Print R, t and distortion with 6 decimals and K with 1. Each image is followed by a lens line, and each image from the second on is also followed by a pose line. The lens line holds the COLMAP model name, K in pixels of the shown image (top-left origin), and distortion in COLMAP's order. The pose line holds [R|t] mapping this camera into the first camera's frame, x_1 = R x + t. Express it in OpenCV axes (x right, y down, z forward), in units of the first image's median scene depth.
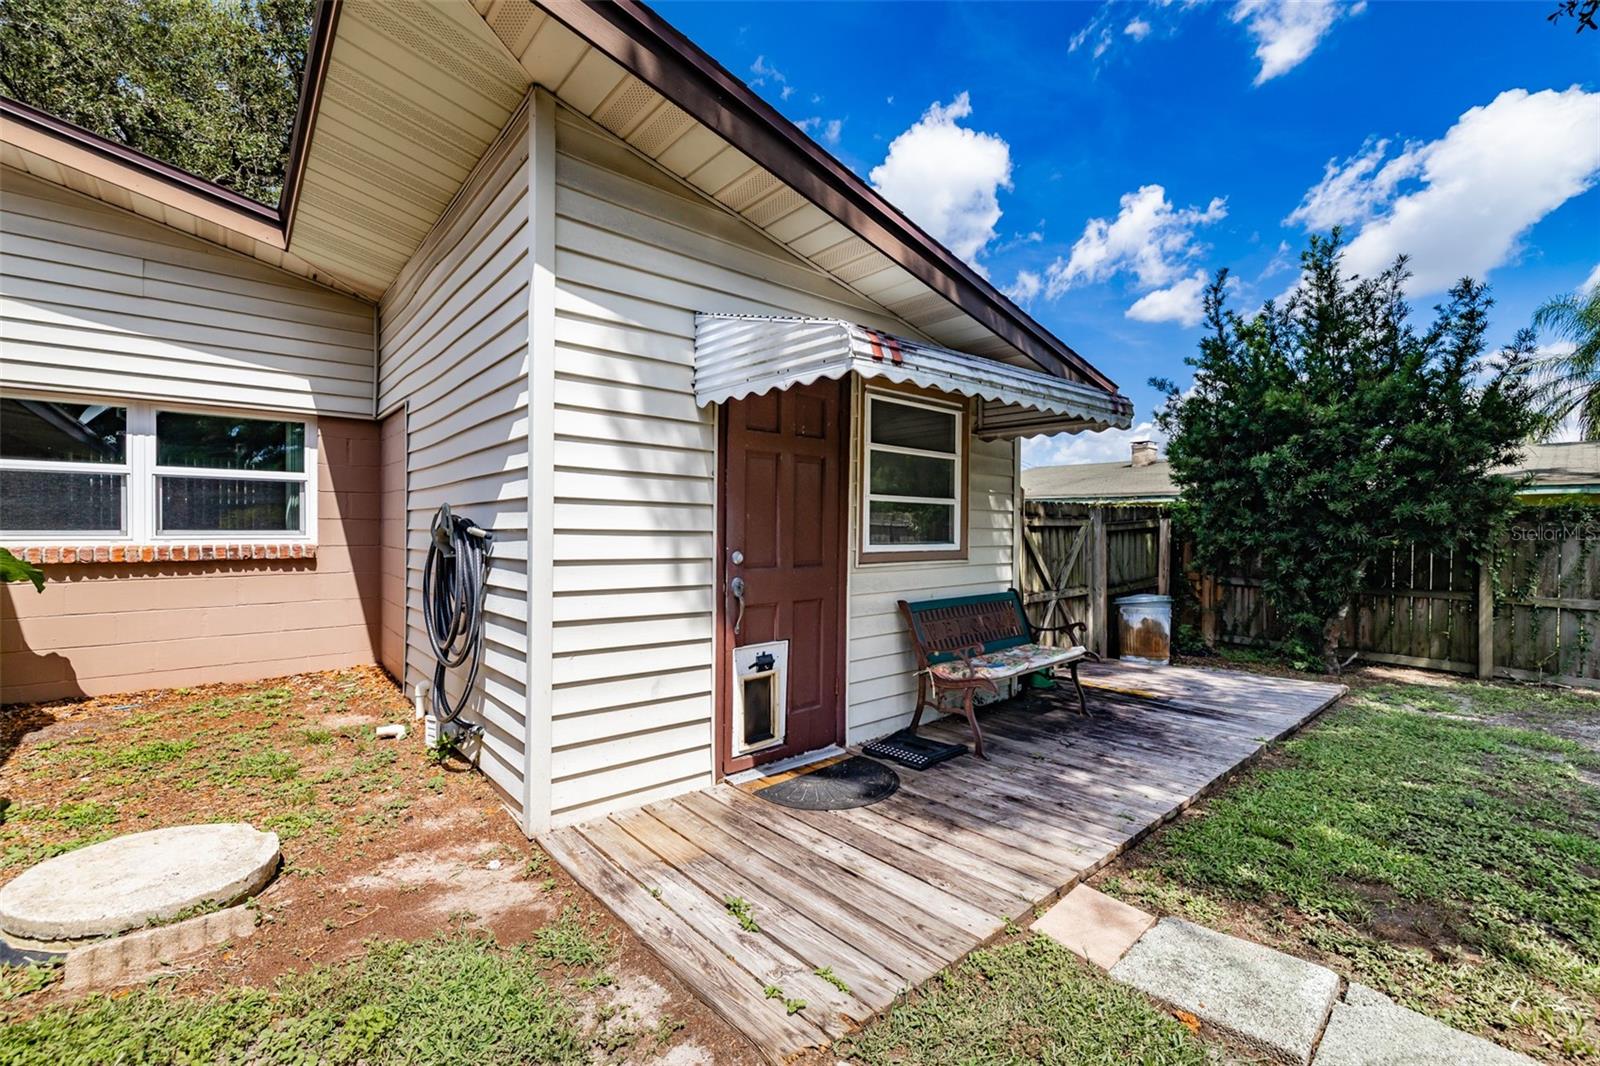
lens RADIAL K [[680.2, 0, 797.2], [0, 680.2, 533.7], [0, 0, 1]] dist [-0.000271, 0.000014]
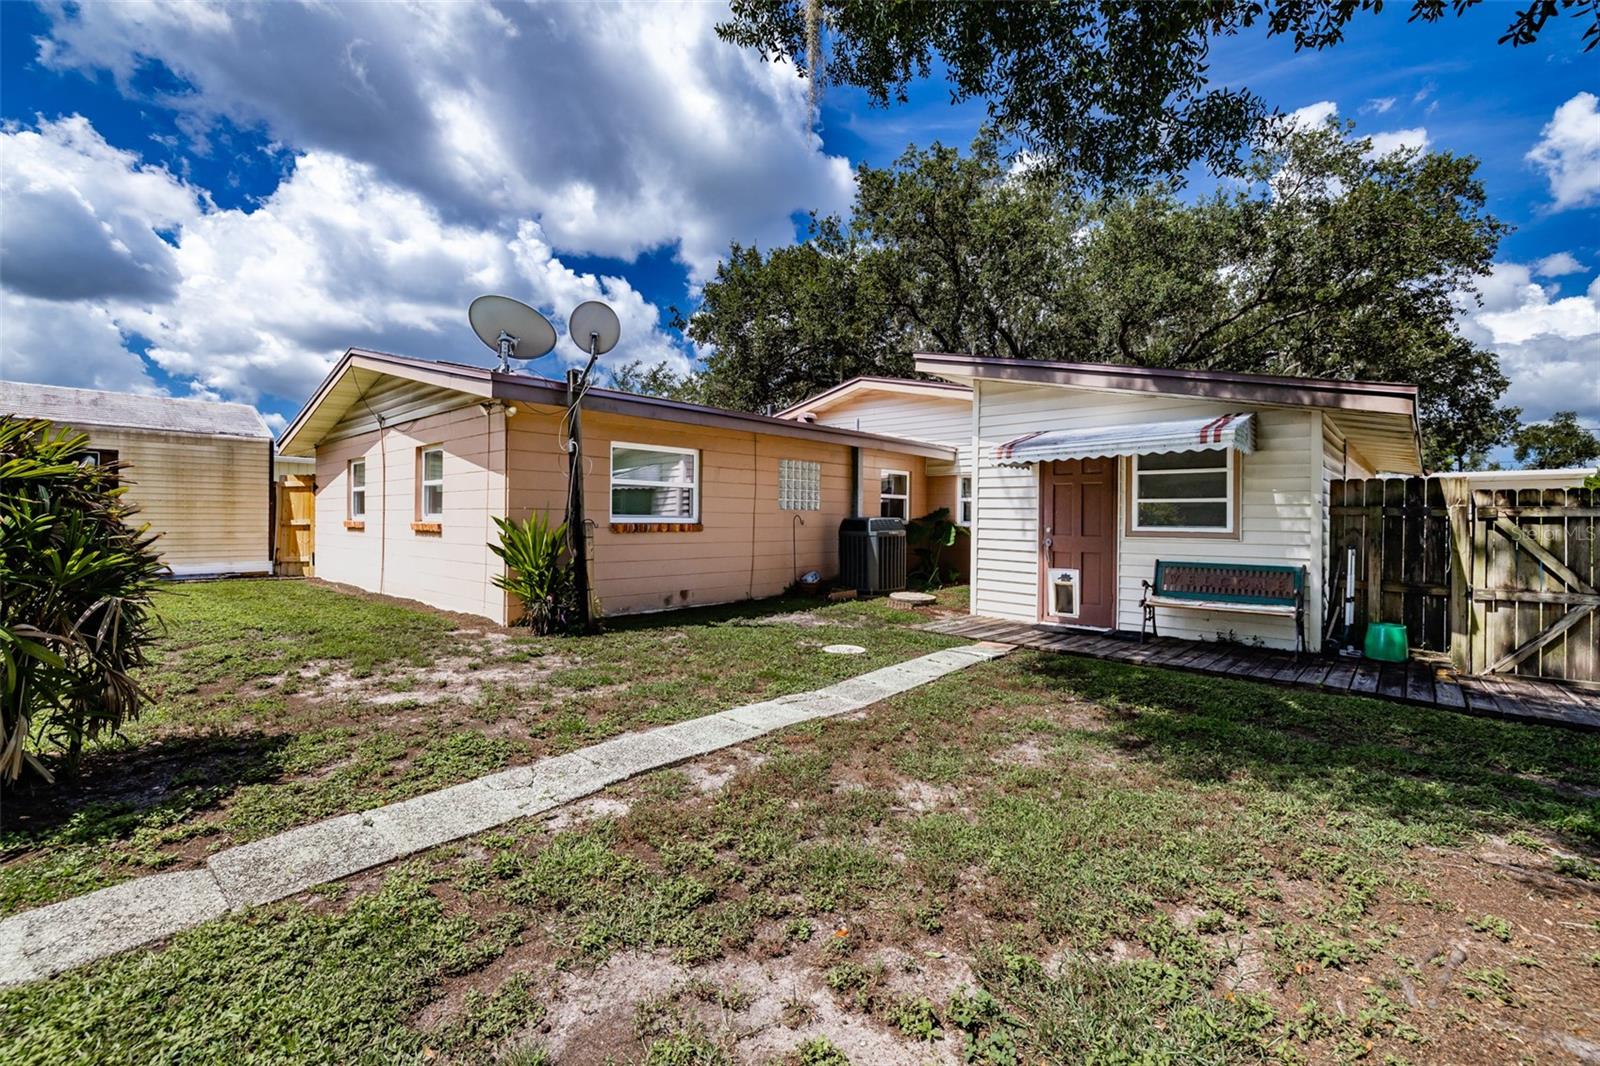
lens RADIAL K [[680.2, 0, 800.7], [0, 680.2, 523.3], [0, 0, 1]] dist [-0.000271, 0.000014]
pose [[0.109211, 0.001082, -0.994018, 2.082164], [-0.016222, 0.999868, -0.000693, 0.026450], [0.993886, 0.016201, 0.109214, -0.114852]]
